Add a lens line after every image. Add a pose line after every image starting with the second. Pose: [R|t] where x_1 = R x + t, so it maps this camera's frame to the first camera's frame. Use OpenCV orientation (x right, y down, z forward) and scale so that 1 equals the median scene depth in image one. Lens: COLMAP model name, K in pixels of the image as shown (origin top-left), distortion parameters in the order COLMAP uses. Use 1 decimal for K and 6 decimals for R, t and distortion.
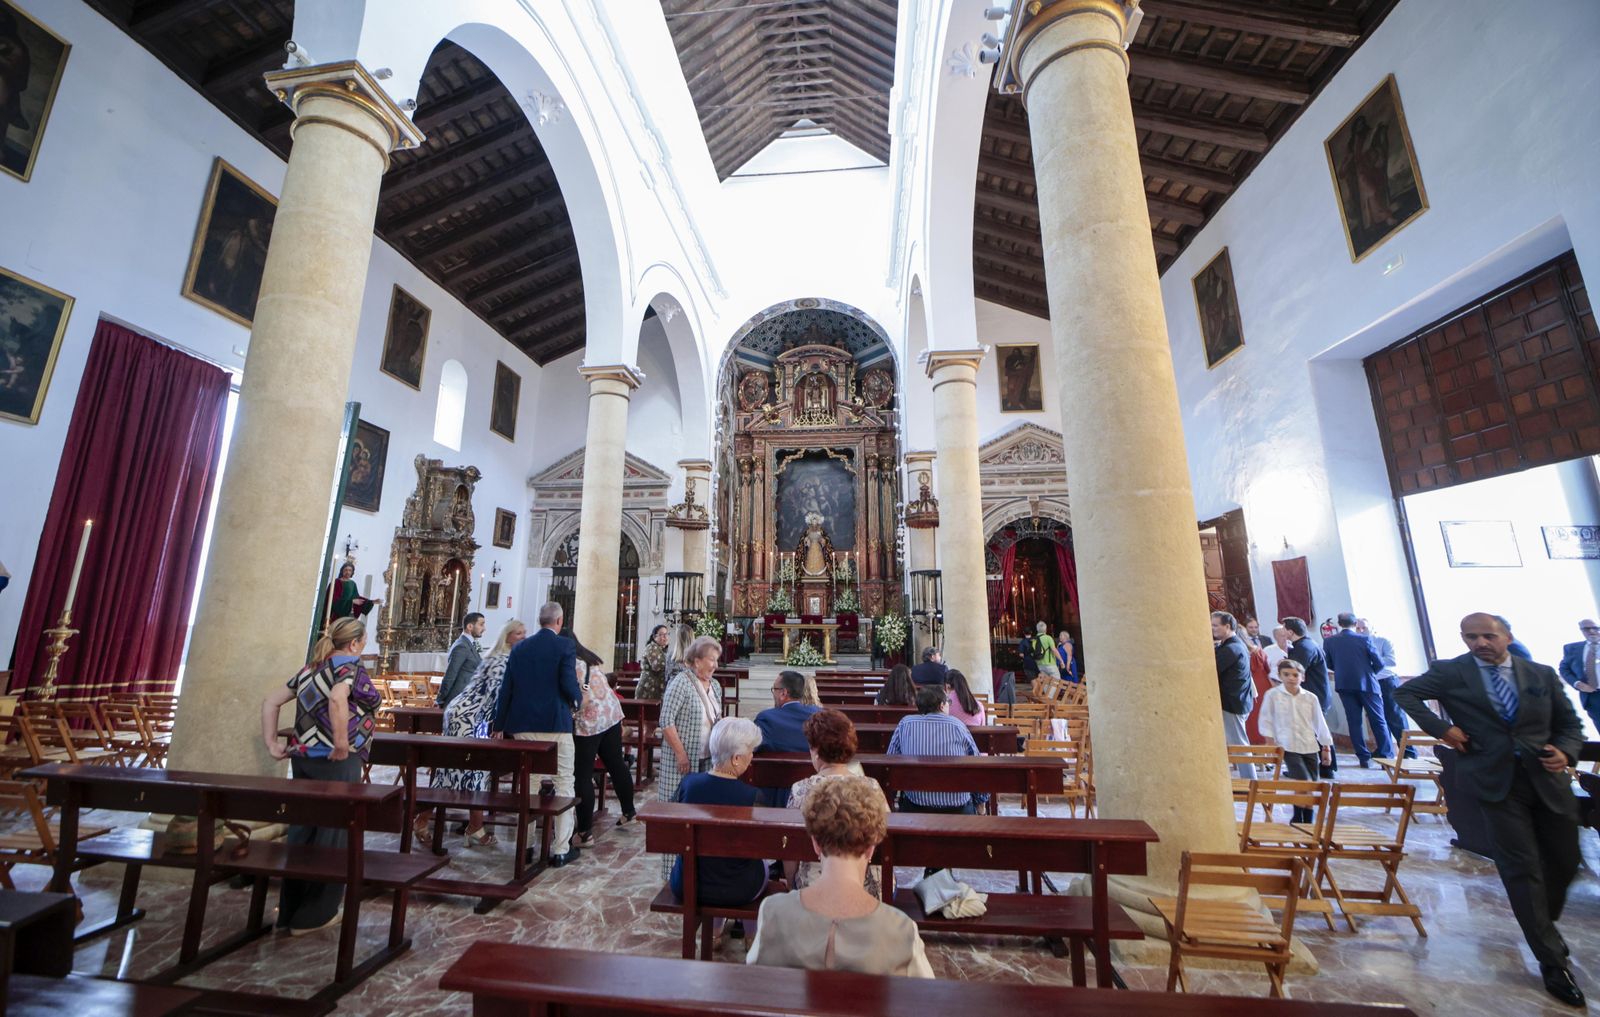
lens RADIAL K [[626.8, 0, 786.7], [0, 626.8, 482.5], [0, 0, 1]] dist [-0.033910, 0.007350]
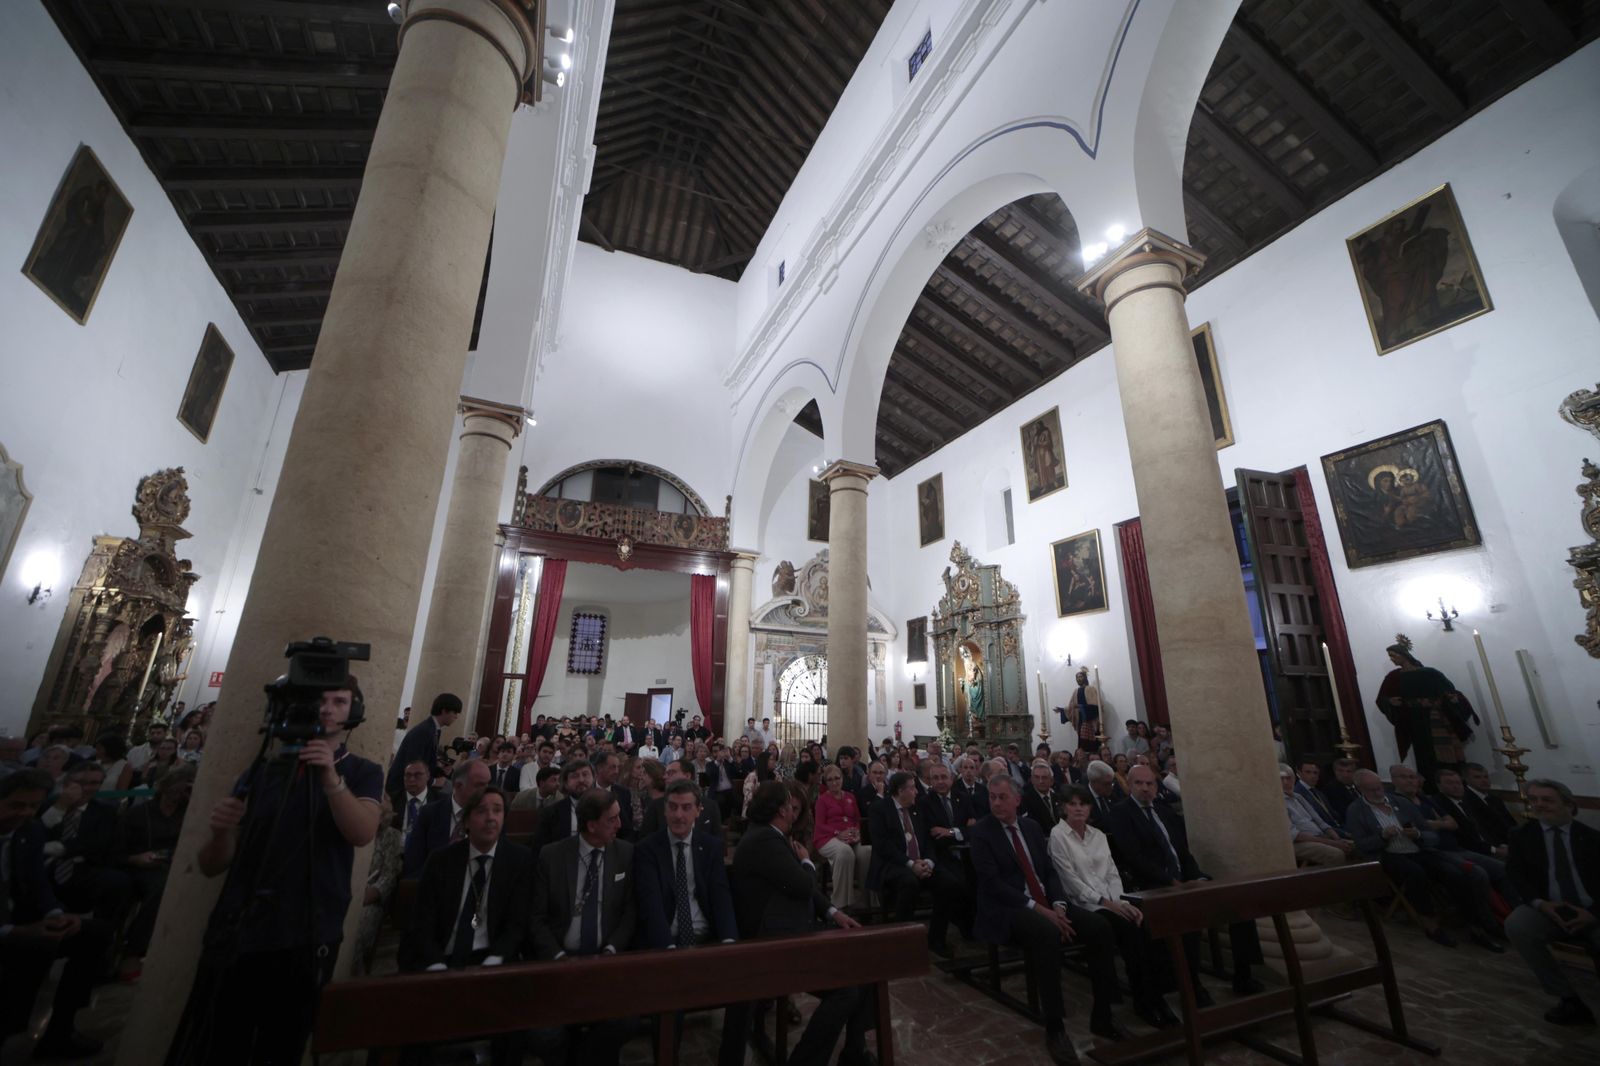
lens RADIAL K [[626.1, 0, 787.7], [0, 626.1, 531.1], [0, 0, 1]] dist [-0.035687, 0.008026]
pose [[-0.863637, -0.171987, -0.473870, 0.148781], [0.088280, 0.873880, -0.478059, 0.191996], [0.496325, -0.454703, -0.739532, 0.821719]]
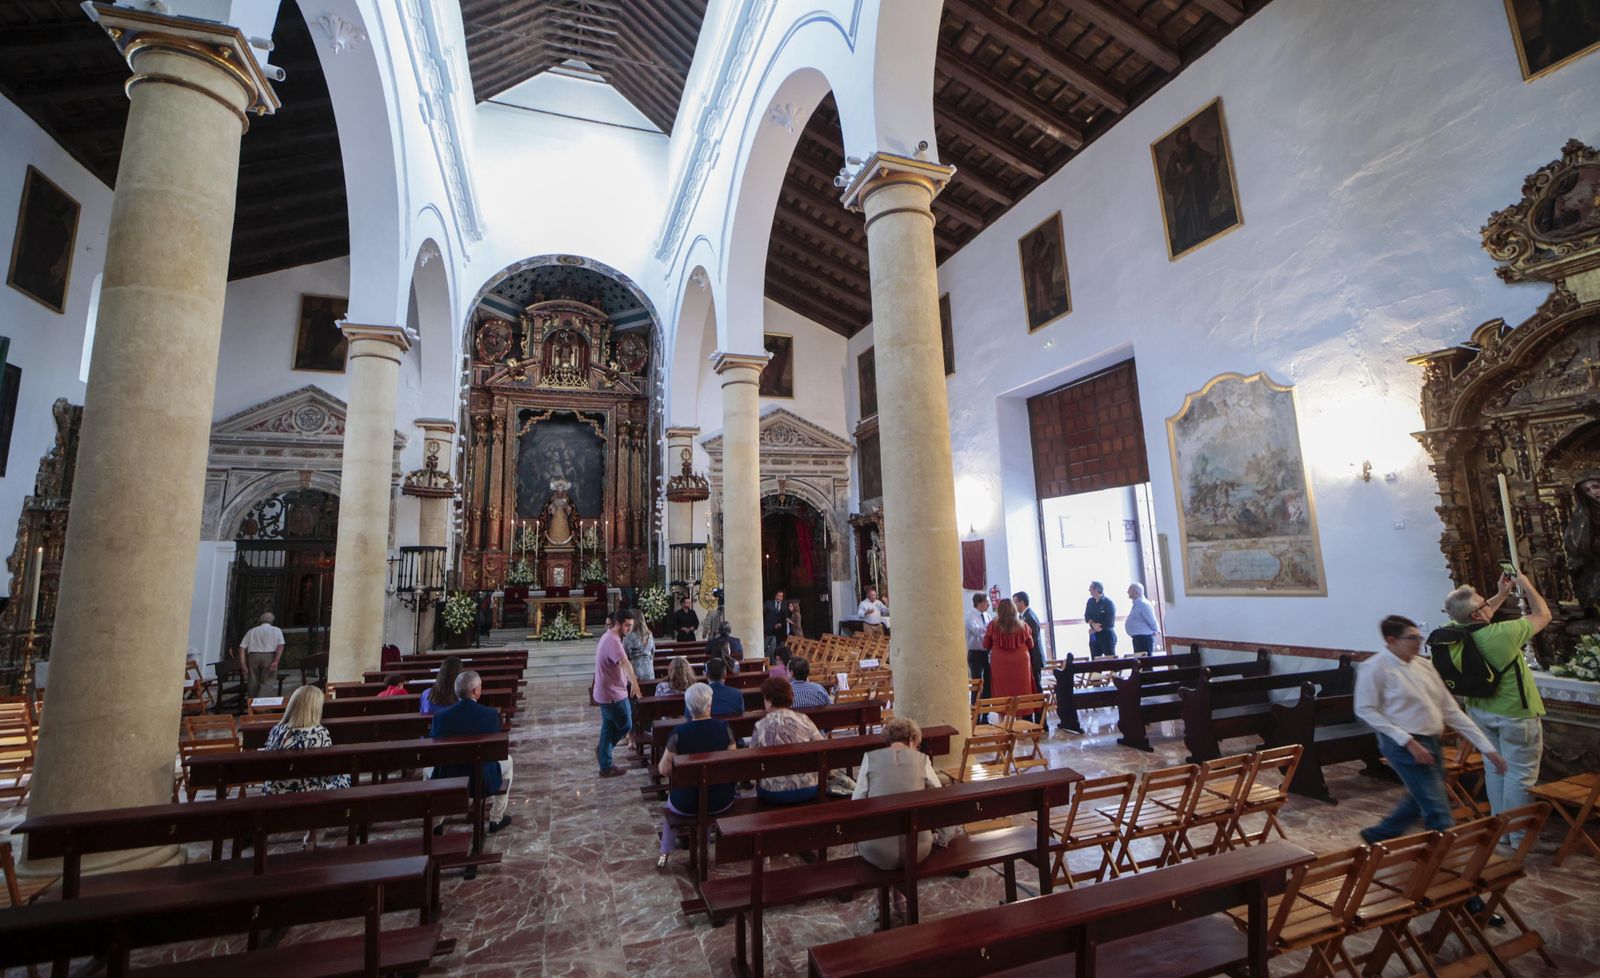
lens RADIAL K [[677.3, 0, 790.0], [0, 677.3, 458.4], [0, 0, 1]] dist [-0.039539, 0.008938]
pose [[0.897881, 0.044442, 0.437989, -0.116201], [-0.063110, 0.997609, 0.028151, -0.042035], [-0.435691, -0.052917, 0.898540, -0.085233]]
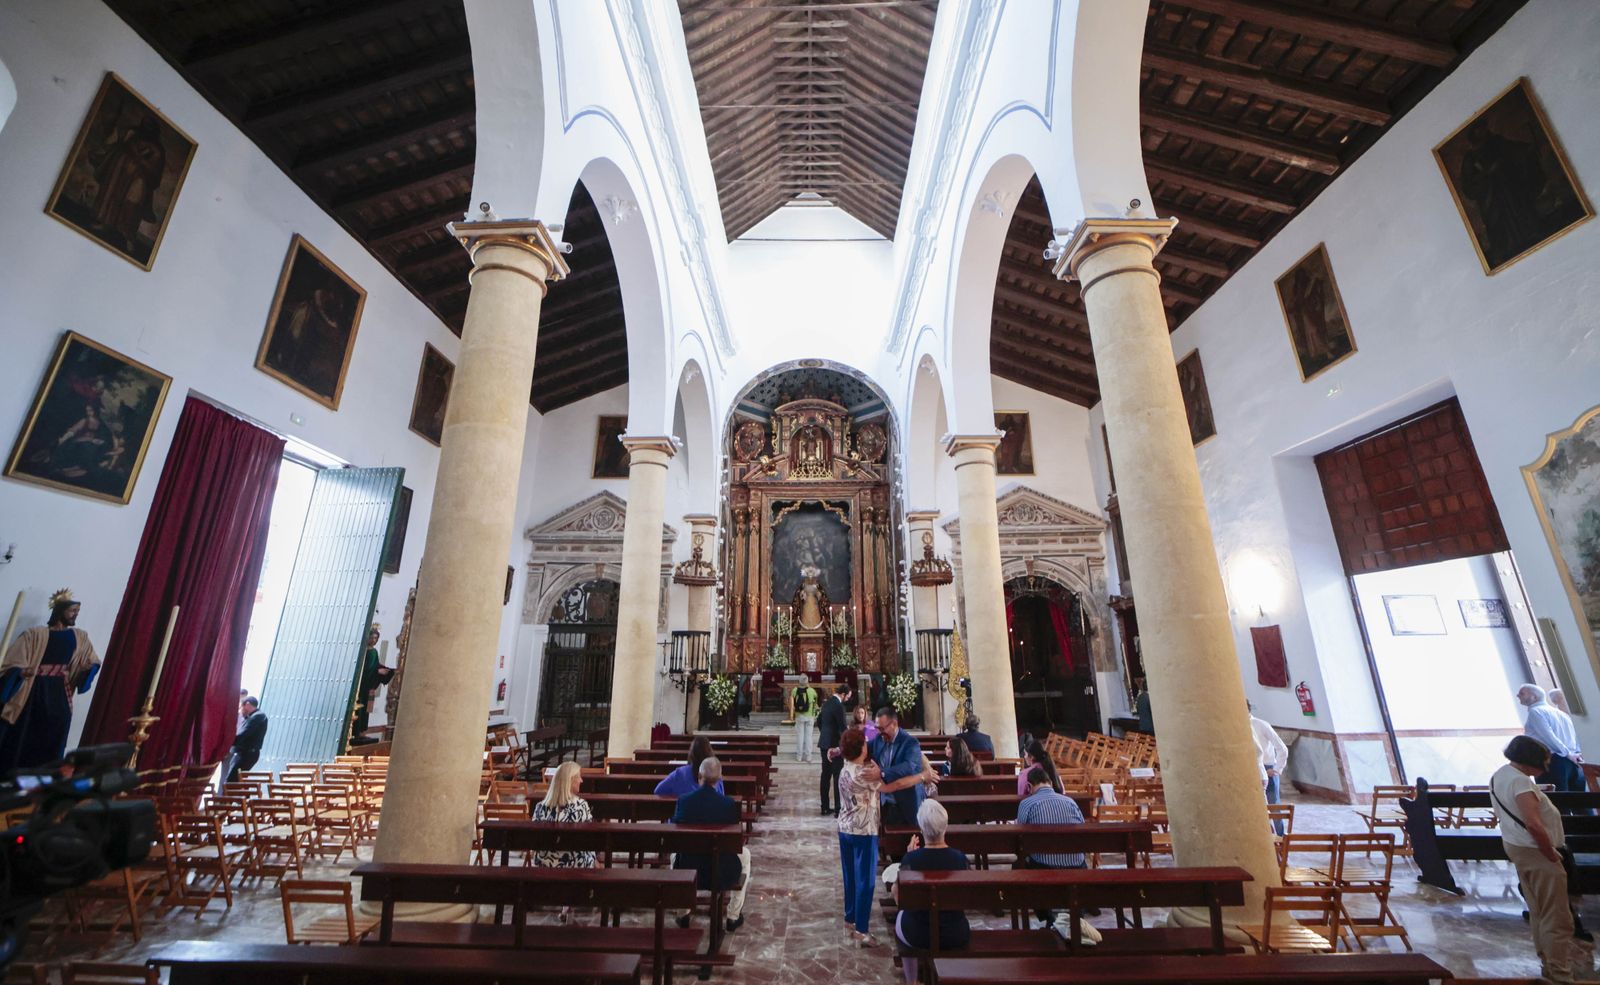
lens RADIAL K [[660.8, 0, 808.5], [0, 660.8, 435.4], [0, 0, 1]] dist [-0.035505, 0.007867]
pose [[0.993712, 0.028353, 0.108321, -0.099386], [-0.015601, 0.993033, -0.116800, -0.044102], [-0.110878, 0.114375, 0.987231, -0.082728]]
